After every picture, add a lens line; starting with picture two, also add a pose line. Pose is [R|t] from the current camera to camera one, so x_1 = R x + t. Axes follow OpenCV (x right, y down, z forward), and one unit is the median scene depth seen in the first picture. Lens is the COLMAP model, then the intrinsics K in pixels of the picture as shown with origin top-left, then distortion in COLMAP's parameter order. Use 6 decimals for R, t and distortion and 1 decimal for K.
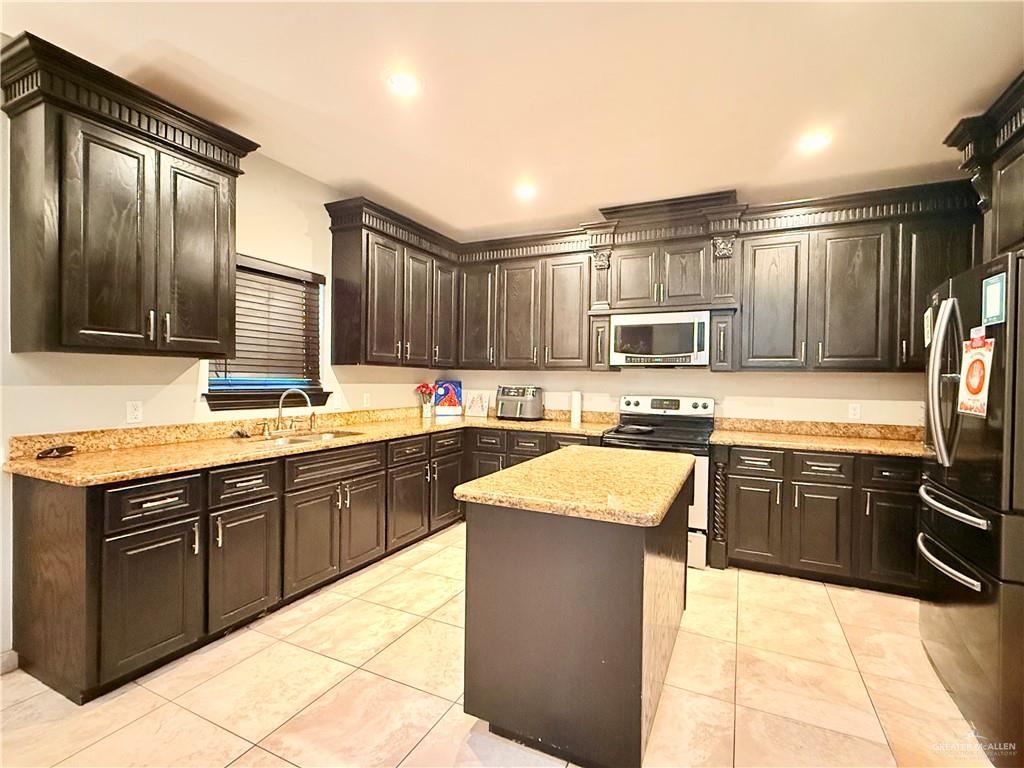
lens RADIAL K [[485.4, 0, 512.4], [0, 485.4, 385.4], [0, 0, 1]] dist [-0.000323, -0.000426]
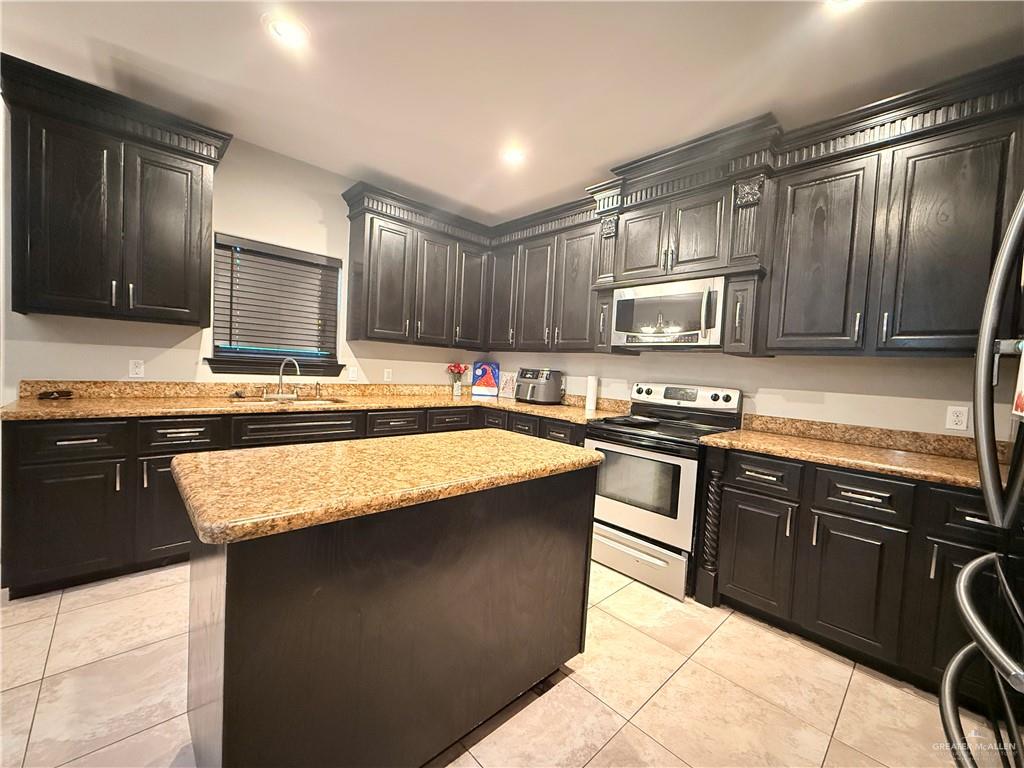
lens RADIAL K [[417.0, 0, 507.9], [0, 417.0, 384.7], [0, 0, 1]] dist [-0.000117, -0.000214]
pose [[0.934047, 0.049371, -0.353720, 0.313889], [-0.043566, 0.998753, 0.024362, 0.019288], [0.354482, -0.007345, 0.935034, 0.235721]]
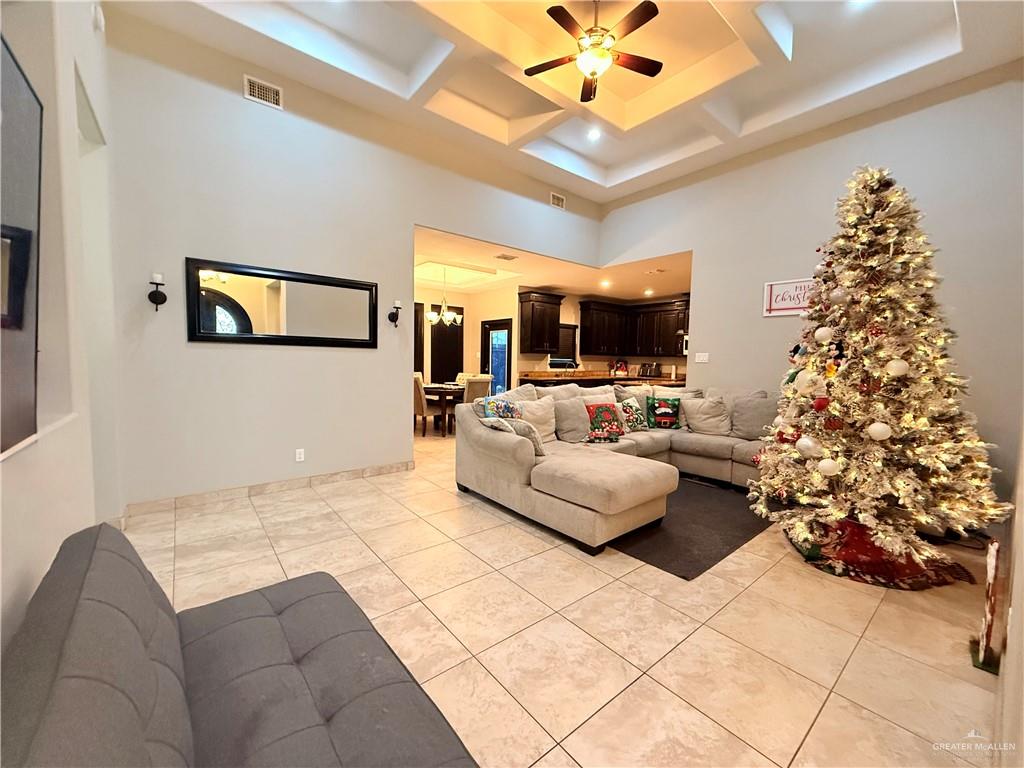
lens RADIAL K [[402.9, 0, 510.6], [0, 402.9, 385.0], [0, 0, 1]] dist [-0.001108, -0.000023]
pose [[0.902892, 0.032289, -0.428653, 0.312820], [-0.012746, 0.998747, 0.048386, 0.027762], [0.429678, -0.038224, 0.902173, -1.420790]]
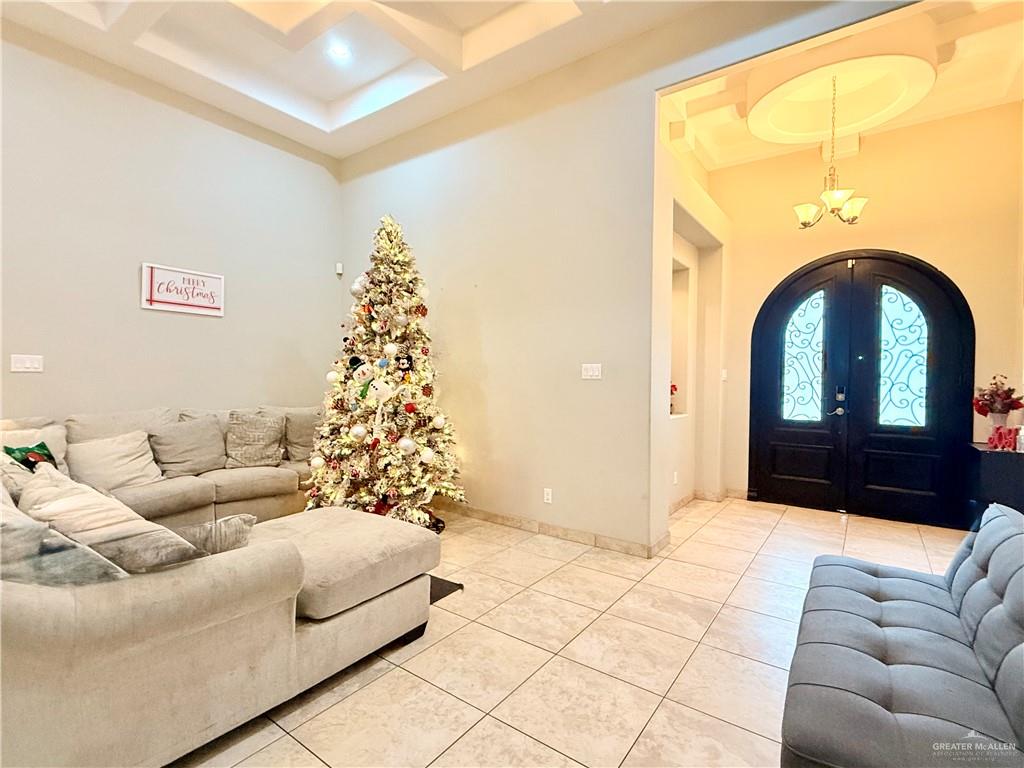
lens RADIAL K [[485.4, 0, 512.4], [0, 485.4, 385.4], [0, 0, 1]] dist [-0.000323, -0.000426]
pose [[0.188652, -0.029567, 0.981599, -0.430657], [0.003298, 0.999560, 0.029474, 0.011183], [-0.982038, -0.002323, 0.188667, -0.980557]]
